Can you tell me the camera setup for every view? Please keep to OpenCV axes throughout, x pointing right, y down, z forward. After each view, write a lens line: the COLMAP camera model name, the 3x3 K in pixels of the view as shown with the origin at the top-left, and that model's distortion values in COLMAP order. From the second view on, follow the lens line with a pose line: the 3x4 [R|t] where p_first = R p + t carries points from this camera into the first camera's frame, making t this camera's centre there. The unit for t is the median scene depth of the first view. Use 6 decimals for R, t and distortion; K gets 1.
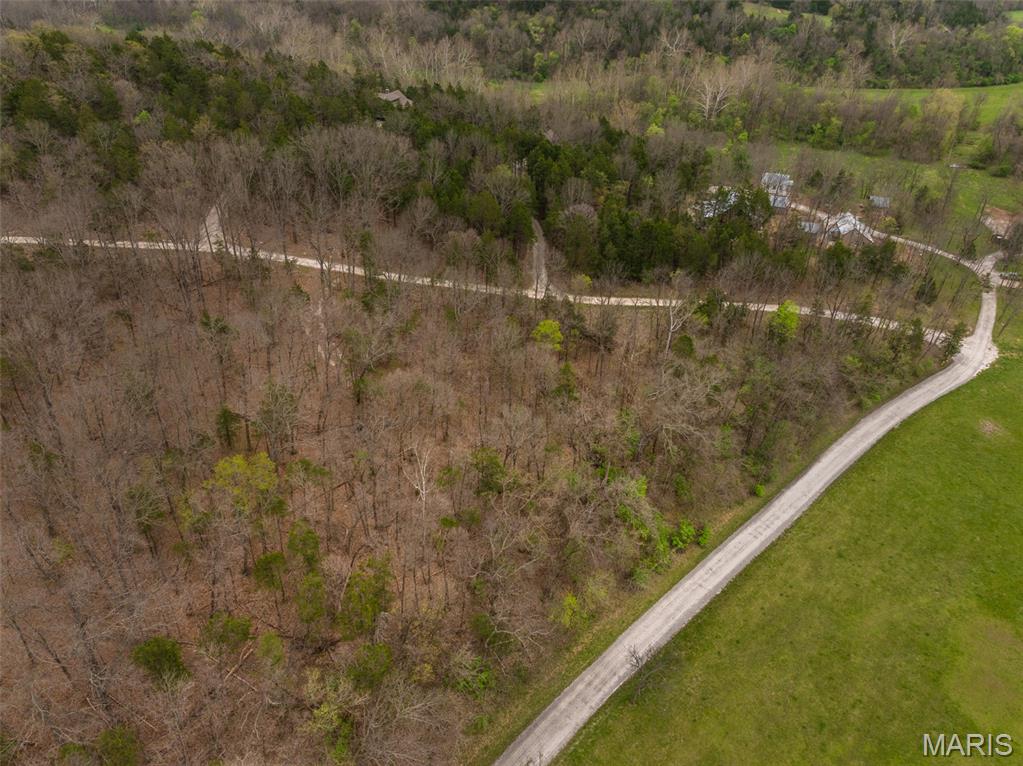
lens RADIAL K [[724.0, 0, 511.3], [0, 724.0, 382.0], [0, 0, 1]] dist [-0.023413, 0.015239]
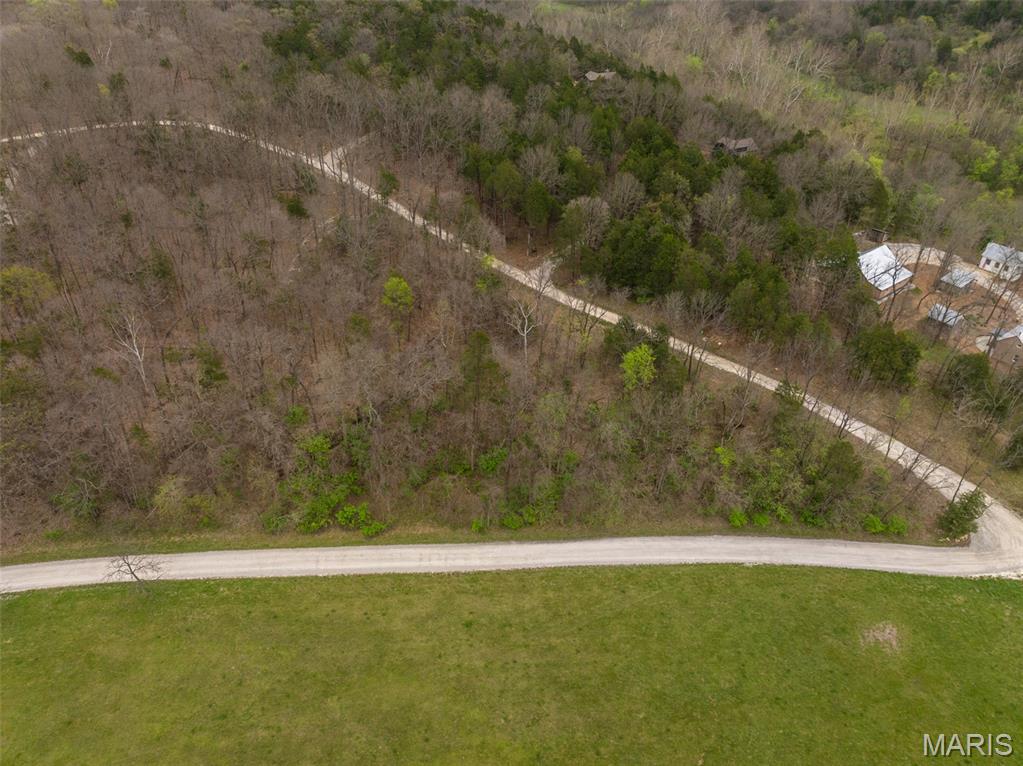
lens RADIAL K [[724.0, 0, 511.2], [0, 724.0, 383.4], [0, 0, 1]] dist [-0.023413, 0.015239]
pose [[0.753287, 0.346305, -0.559134, 0.872327], [-0.356630, 0.929387, 0.095158, -0.113016], [0.552606, 0.127723, 0.823598, 0.315037]]
